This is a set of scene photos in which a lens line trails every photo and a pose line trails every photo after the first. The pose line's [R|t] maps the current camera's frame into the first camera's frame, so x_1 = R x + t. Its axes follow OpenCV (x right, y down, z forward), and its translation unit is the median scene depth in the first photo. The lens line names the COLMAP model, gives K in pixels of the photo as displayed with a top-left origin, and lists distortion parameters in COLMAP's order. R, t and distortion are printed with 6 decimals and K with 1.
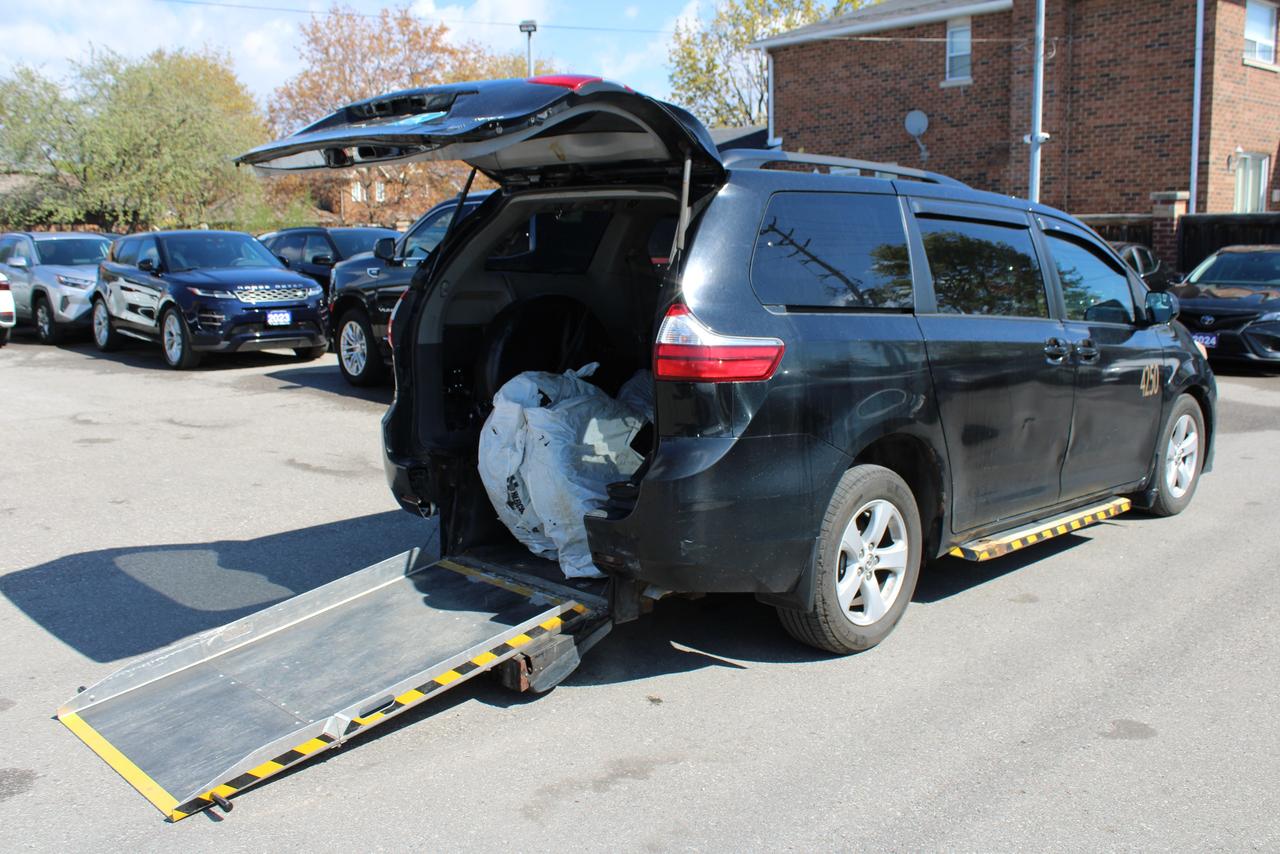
lens RADIAL K [[1186.0, 0, 638.5], [0, 1186.0, 426.6], [0, 0, 1]] dist [-0.086935, 0.000000]
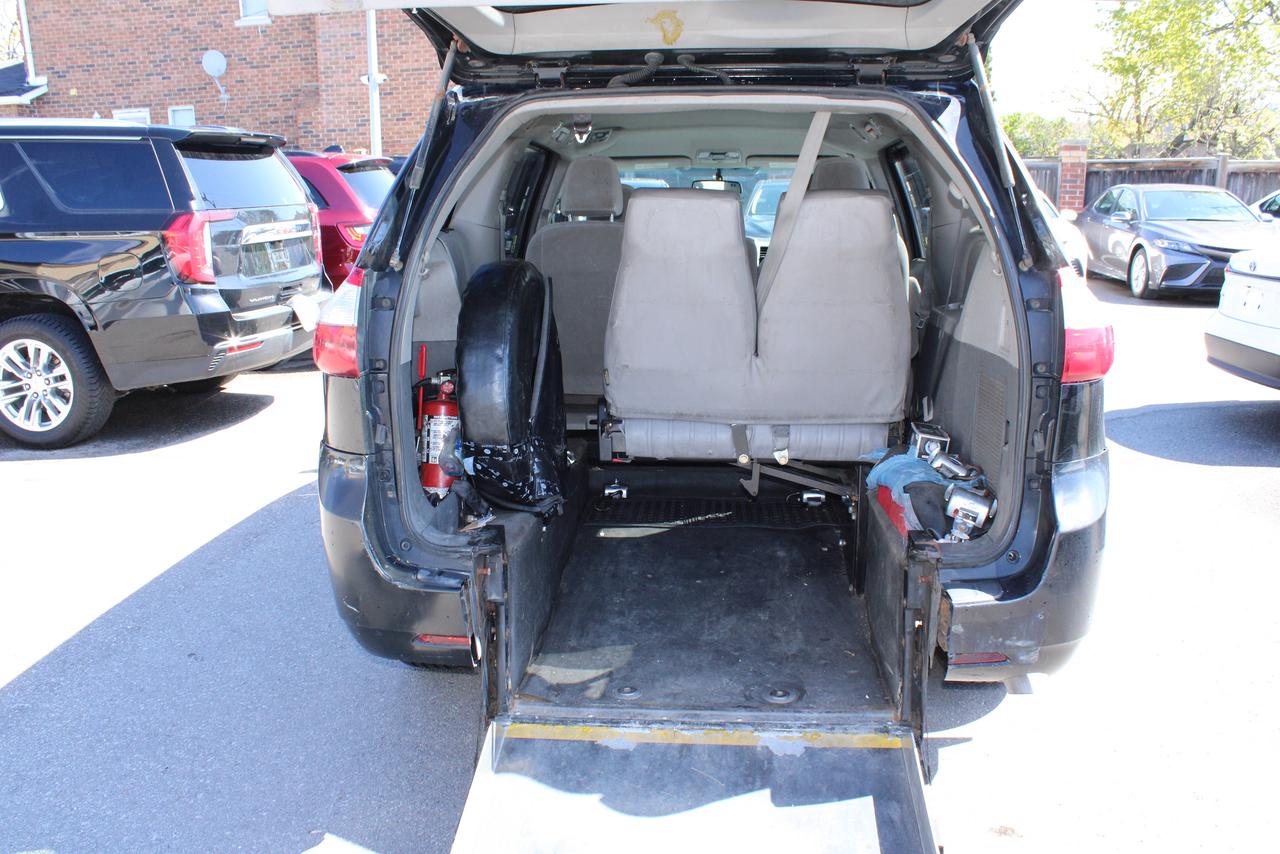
lens RADIAL K [[1075.9, 0, 642.3], [0, 1075.9, 435.9], [0, 0, 1]] dist [-0.162255, 0.122682]
pose [[0.736795, -0.168155, 0.654871, -0.120613], [0.117656, 0.985689, 0.120727, -0.023637], [-0.665800, -0.011902, 0.746035, 0.154618]]
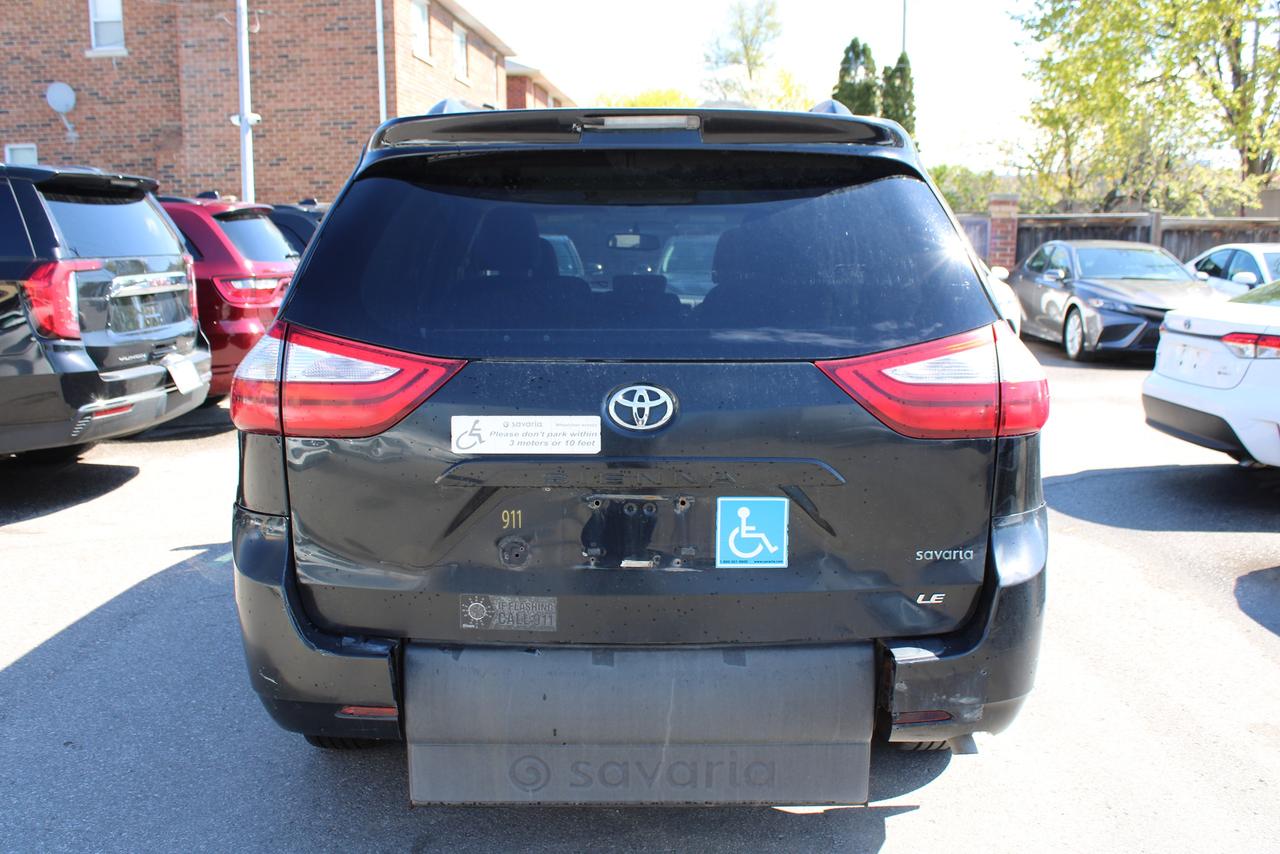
lens RADIAL K [[1186.0, 0, 636.0], [0, 1186.0, 434.8], [0, 0, 1]] dist [-0.086935, 0.000000]
pose [[0.677958, -0.123279, 0.724690, -0.130523], [0.113983, 0.991544, 0.062042, -0.022750], [-0.726210, 0.040540, 0.686277, 0.150468]]
